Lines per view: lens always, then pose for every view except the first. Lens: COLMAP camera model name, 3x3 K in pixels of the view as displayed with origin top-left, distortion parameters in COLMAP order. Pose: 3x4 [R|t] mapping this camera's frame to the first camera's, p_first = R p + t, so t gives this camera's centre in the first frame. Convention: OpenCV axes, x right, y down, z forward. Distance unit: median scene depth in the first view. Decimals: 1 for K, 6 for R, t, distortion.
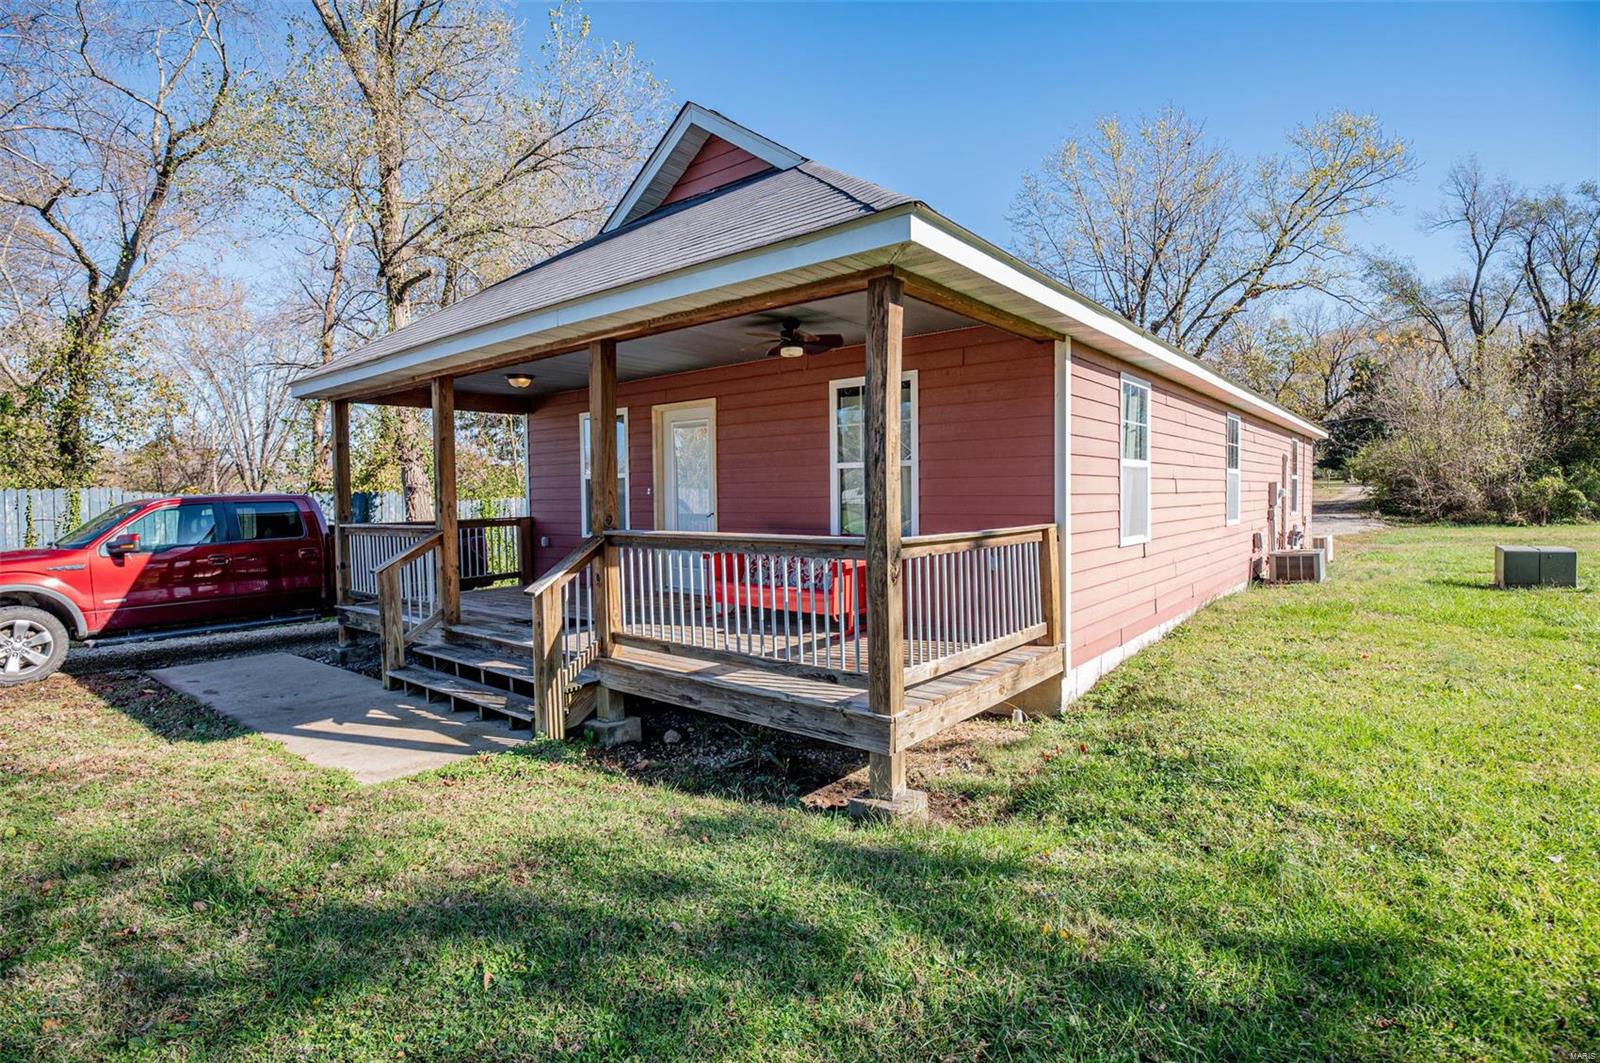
lens RADIAL K [[780.4, 0, 800.0], [0, 780.4, 531.5], [0, 0, 1]] dist [-0.029824, -0.000586]
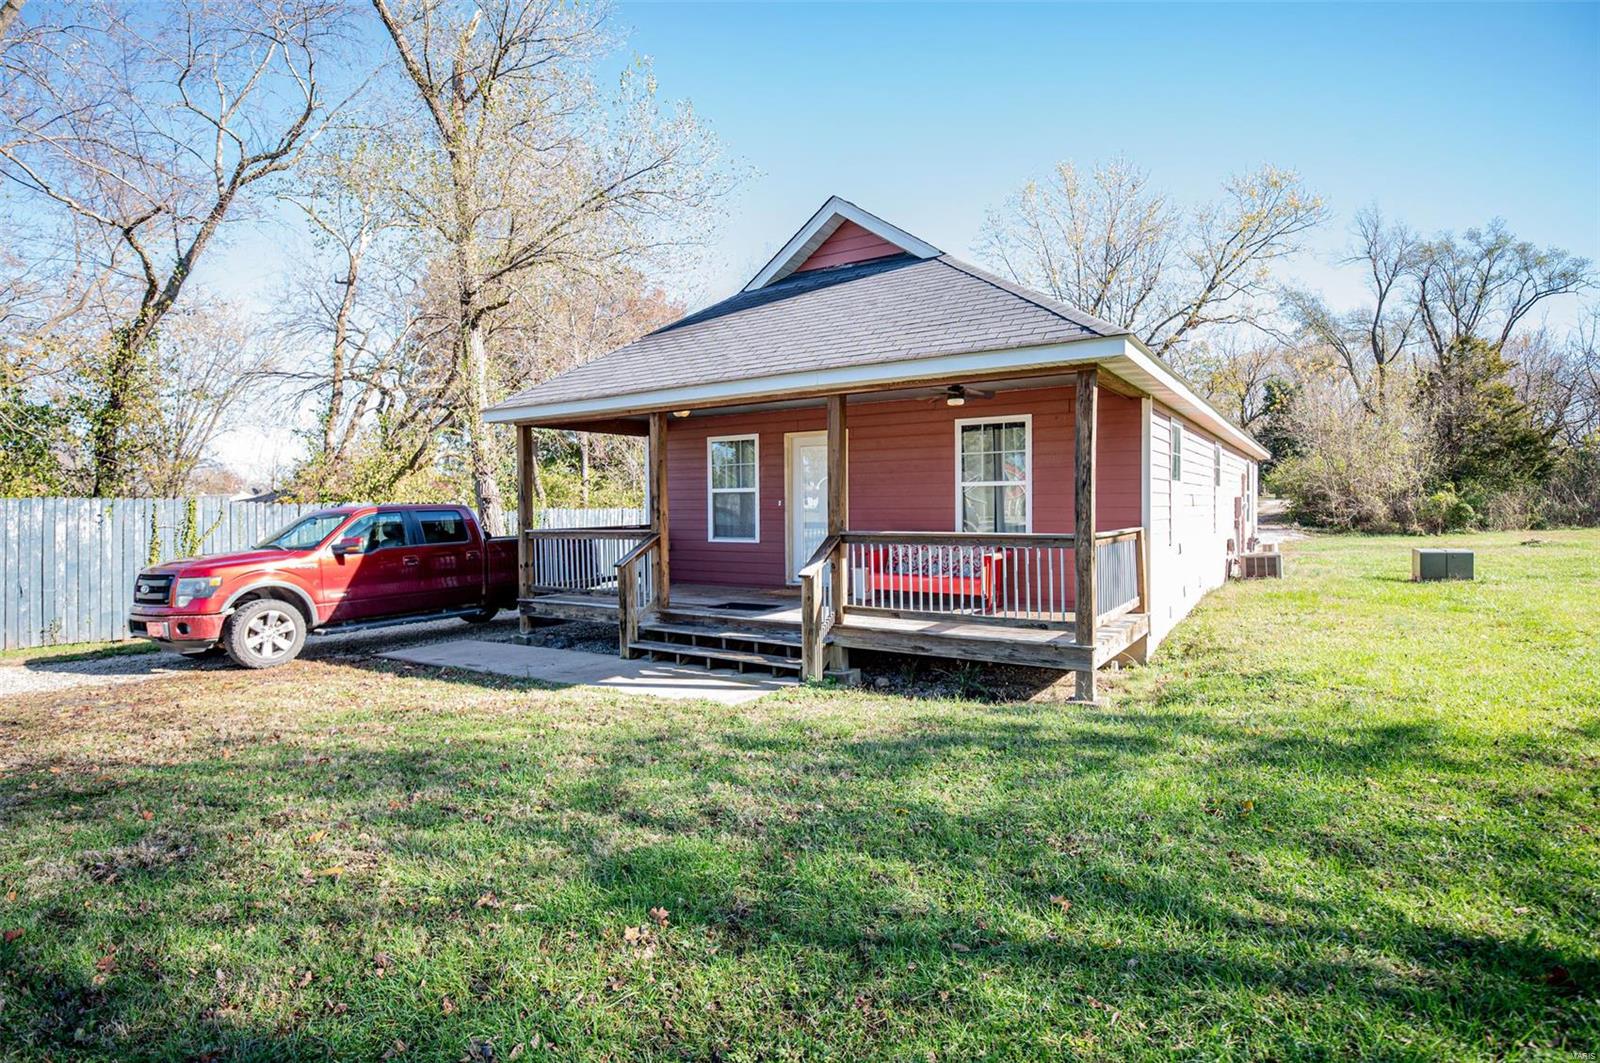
lens RADIAL K [[806.8, 0, 800.0], [0, 806.8, 531.5], [0, 0, 1]] dist [-0.027763, -0.000240]
pose [[0.994774, 0.000001, 0.102106, -0.219082], [0.001647, 0.999870, -0.016060, 0.009990], [-0.102093, 0.016144, 0.994644, -0.193448]]
